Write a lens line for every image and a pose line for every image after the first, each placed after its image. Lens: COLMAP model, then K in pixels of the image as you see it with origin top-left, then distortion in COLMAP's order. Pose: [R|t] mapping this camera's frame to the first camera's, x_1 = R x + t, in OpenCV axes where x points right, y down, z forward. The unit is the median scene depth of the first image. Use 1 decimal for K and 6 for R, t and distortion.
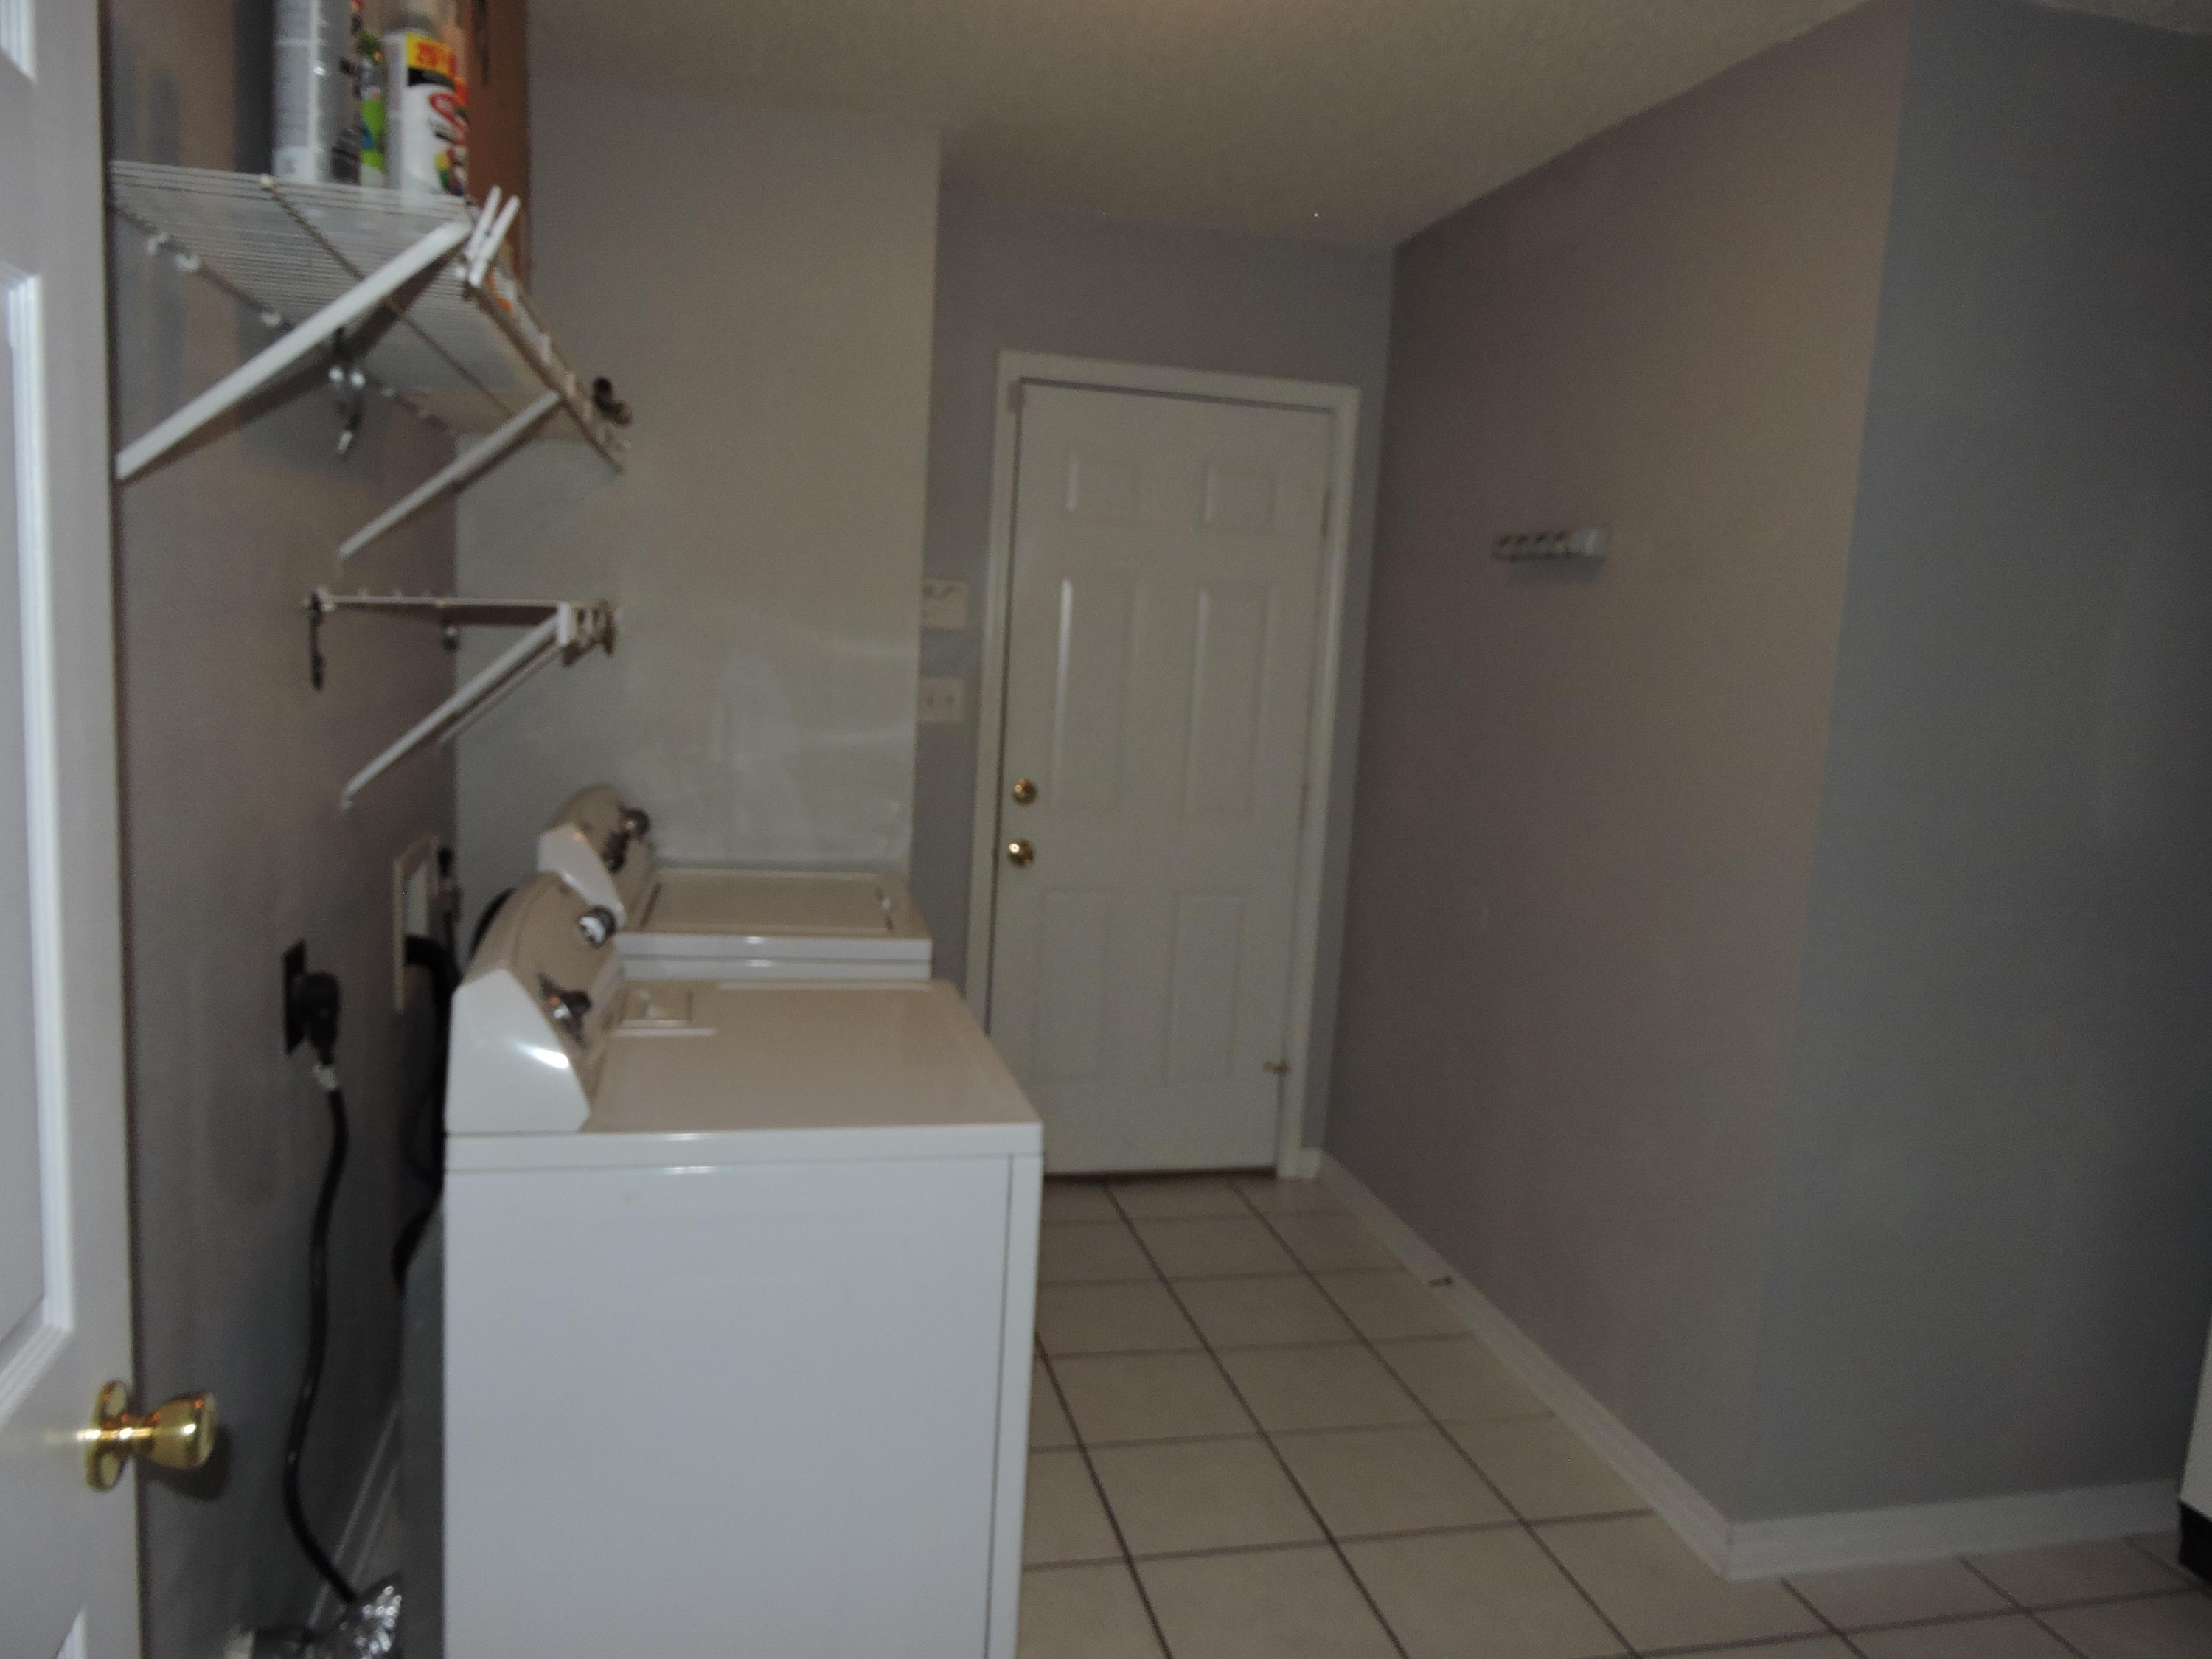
lens RADIAL K [[1564.9, 0, 1109.6], [0, 1564.9, 832.6], [0, 0, 1]] dist [-0.005302, -0.001557]
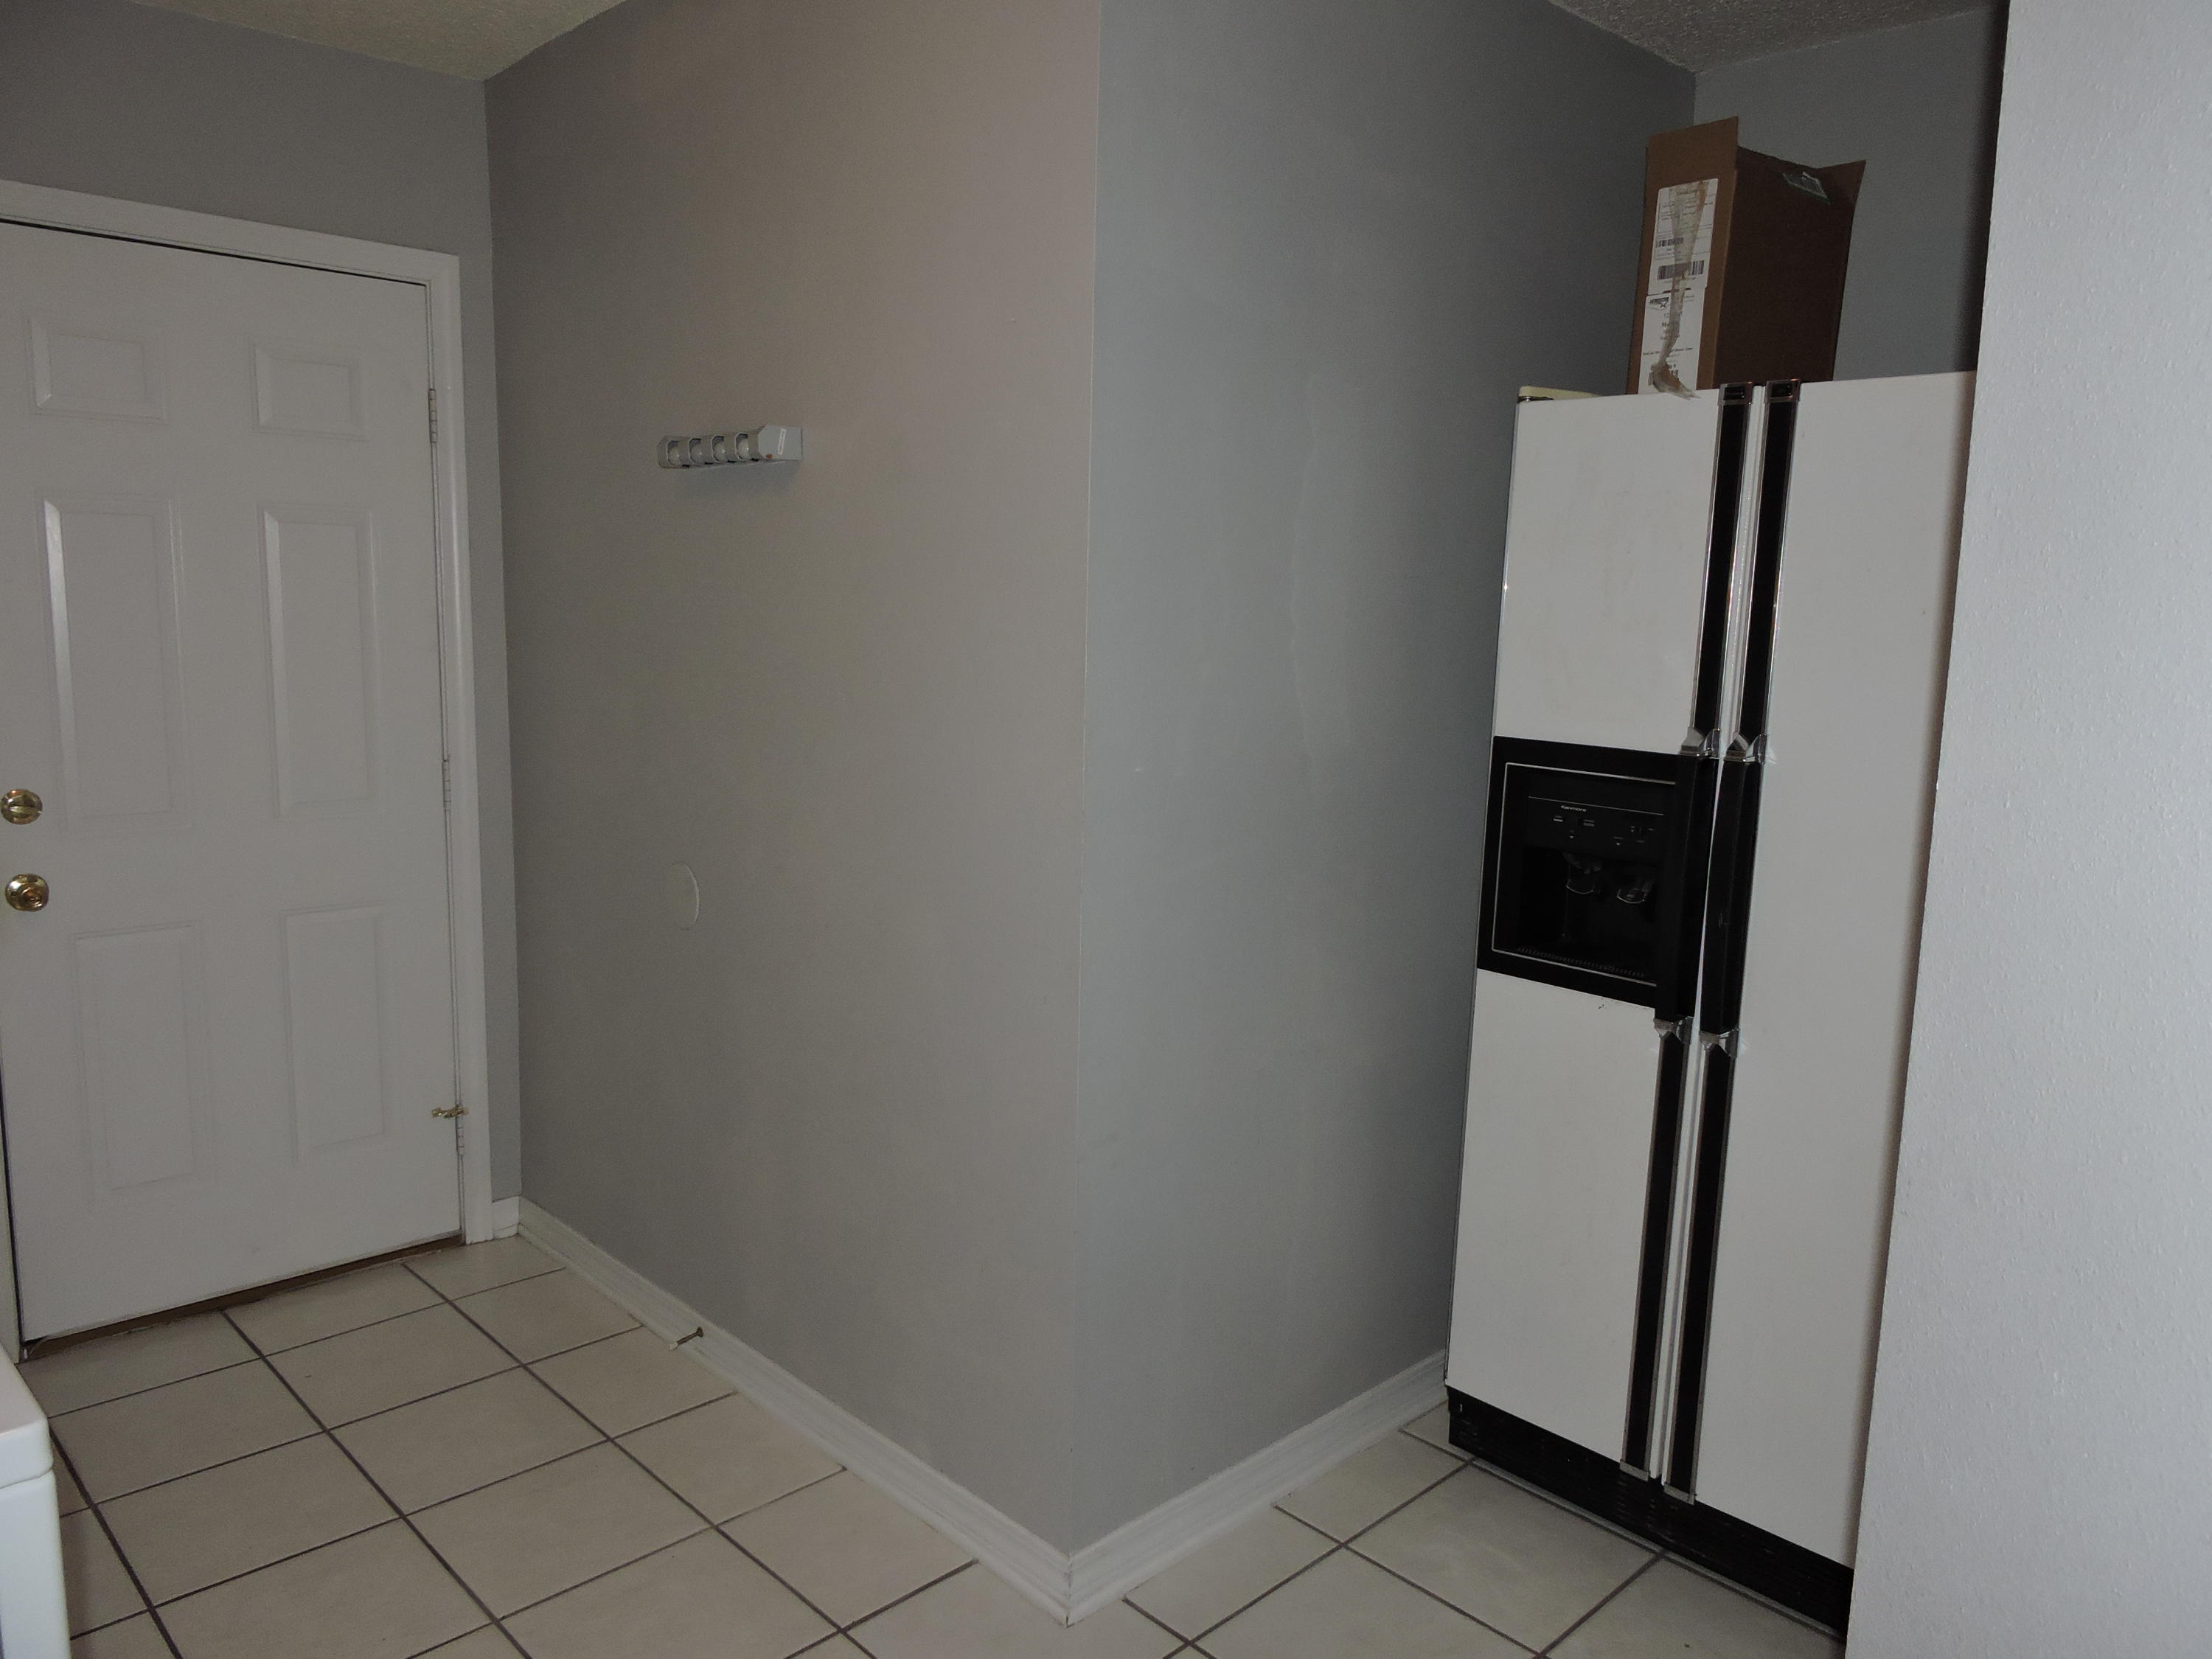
lens RADIAL K [[1564.9, 0, 1118.7], [0, 1564.9, 828.8], [0, 0, 1]] dist [-0.005302, -0.001557]
pose [[0.856704, -0.112741, 0.503337, 0.016273], [0.094286, 0.993608, 0.062076, -0.013888], [-0.507118, -0.005723, 0.861858, 0.158419]]
